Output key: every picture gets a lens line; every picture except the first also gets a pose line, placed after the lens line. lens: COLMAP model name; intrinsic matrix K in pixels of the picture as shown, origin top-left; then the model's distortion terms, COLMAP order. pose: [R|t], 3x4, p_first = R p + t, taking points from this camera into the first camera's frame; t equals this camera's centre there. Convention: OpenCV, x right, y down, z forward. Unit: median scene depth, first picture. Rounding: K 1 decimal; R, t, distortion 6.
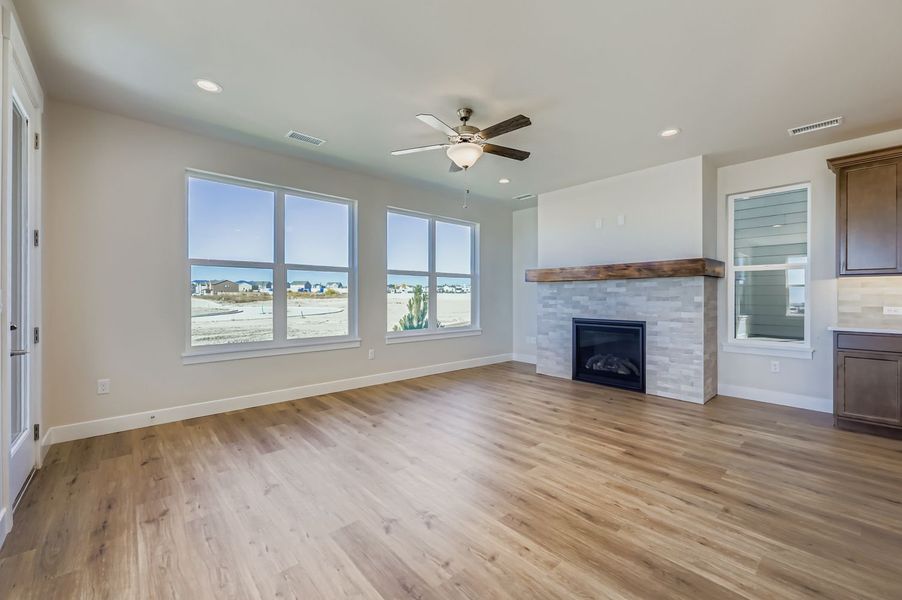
lens RADIAL K [[366.1, 0, 448.1], [0, 366.1, 294.7], [0, 0, 1]] dist [-0.002123, -0.000048]
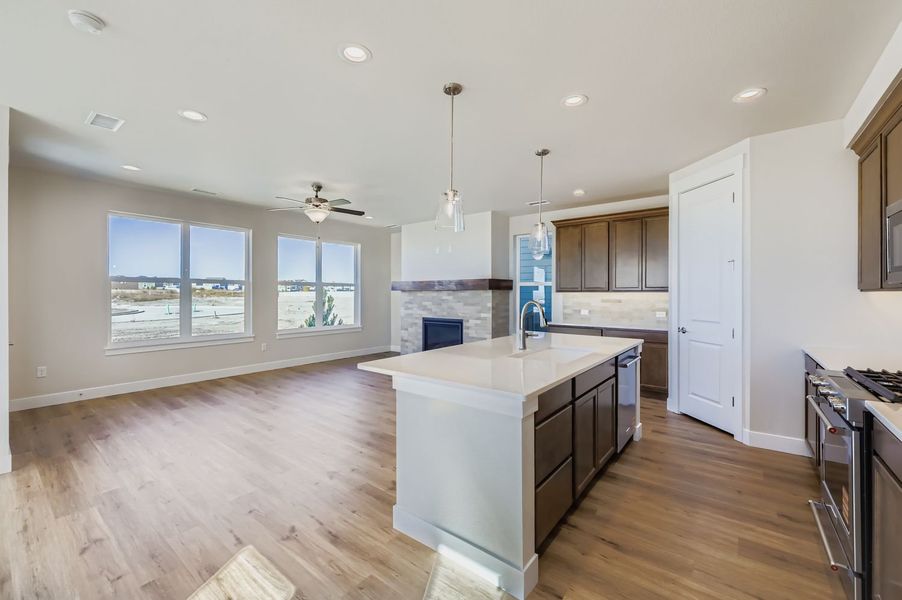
lens RADIAL K [[366.1, 0, 446.0], [0, 366.1, 292.7], [0, 0, 1]] dist [-0.002123, -0.000048]
pose [[0.983753, 0.002874, 0.179506, 0.256207], [-0.002781, 0.999996, -0.000772, -0.041181], [-0.179508, 0.000260, 0.983756, -0.524872]]
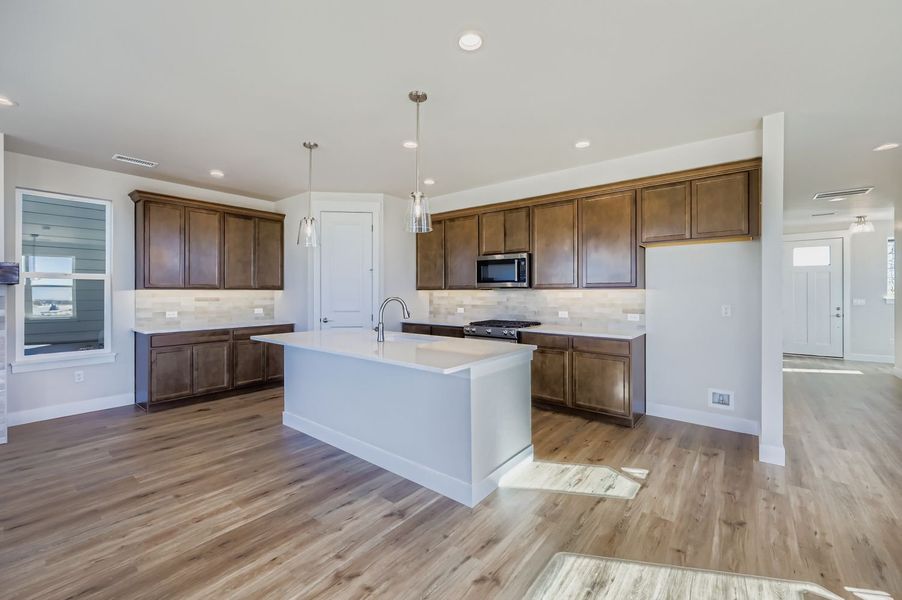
lens RADIAL K [[366.1, 0, 464.5], [0, 366.1, 294.5], [0, 0, 1]] dist [-0.002123, -0.000048]
pose [[-0.190348, -0.007046, 0.981691, -0.313309], [-0.000930, 0.999975, 0.006997, -0.038936], [-0.981716, 0.000419, -0.190350, 0.171759]]
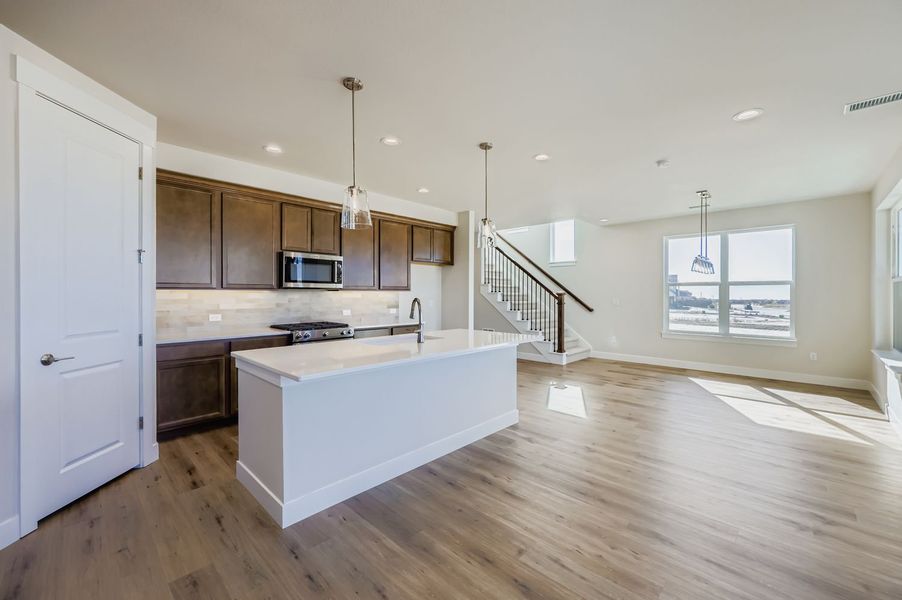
lens RADIAL K [[366.1, 0, 443.7], [0, 366.1, 298.7], [0, 0, 1]] dist [-0.002123, -0.000048]
pose [[-0.997663, -0.002711, -0.068271, 0.562805], [-0.003741, 0.999881, 0.014960, -0.039628], [0.068223, 0.015180, -0.997555, 1.050126]]
